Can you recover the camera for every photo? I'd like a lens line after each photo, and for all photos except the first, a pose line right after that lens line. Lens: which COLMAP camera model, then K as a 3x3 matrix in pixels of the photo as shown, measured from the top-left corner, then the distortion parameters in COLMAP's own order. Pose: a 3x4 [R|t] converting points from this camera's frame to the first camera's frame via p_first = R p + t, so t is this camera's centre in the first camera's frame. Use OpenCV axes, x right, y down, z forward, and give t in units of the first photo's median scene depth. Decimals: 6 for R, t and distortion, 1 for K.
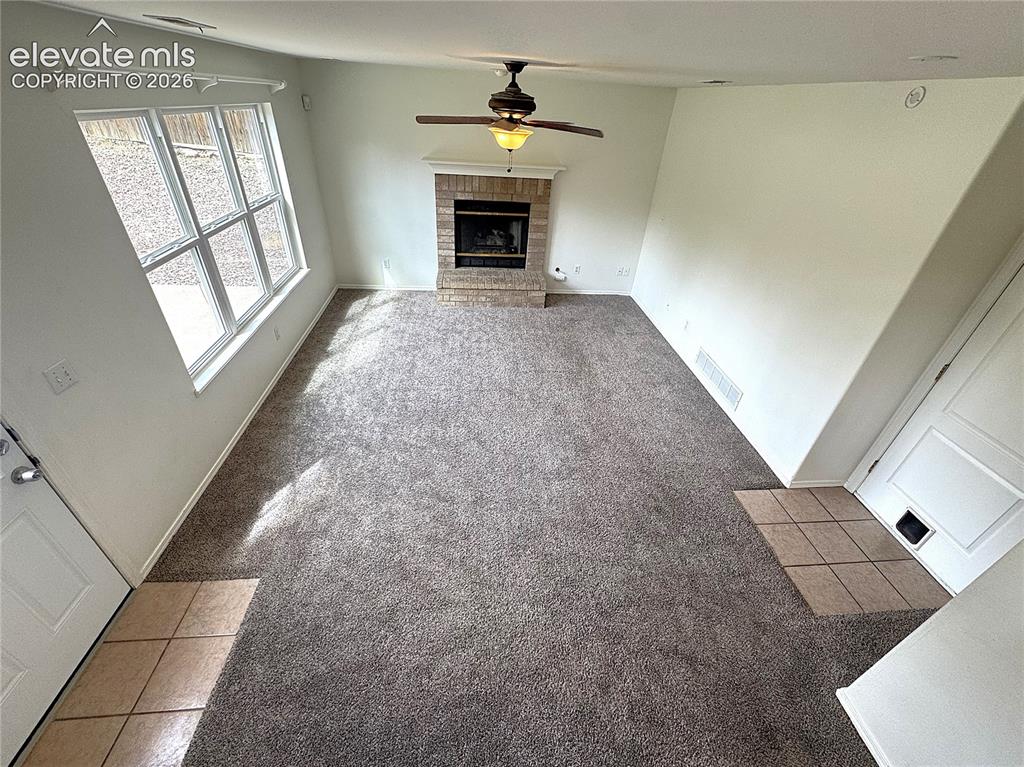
lens RADIAL K [[416.8, 0, 512.9], [0, 416.8, 384.2], [0, 0, 1]] dist [-0.003950, -0.000434]
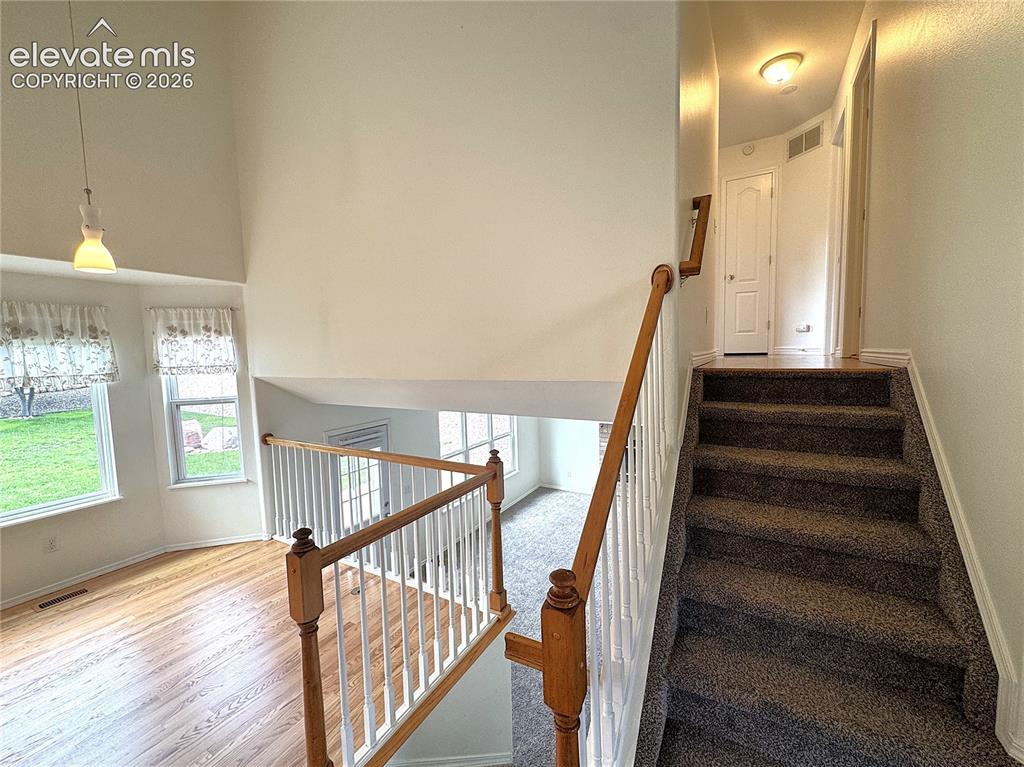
lens RADIAL K [[416.8, 0, 512.9], [0, 416.8, 384.2], [0, 0, 1]] dist [-0.003950, -0.000434]
pose [[0.817263, -0.031000, -0.575430, 0.602578], [-0.261757, 0.869624, -0.418613, 0.177217], [0.513385, 0.492740, 0.702597, -0.517275]]
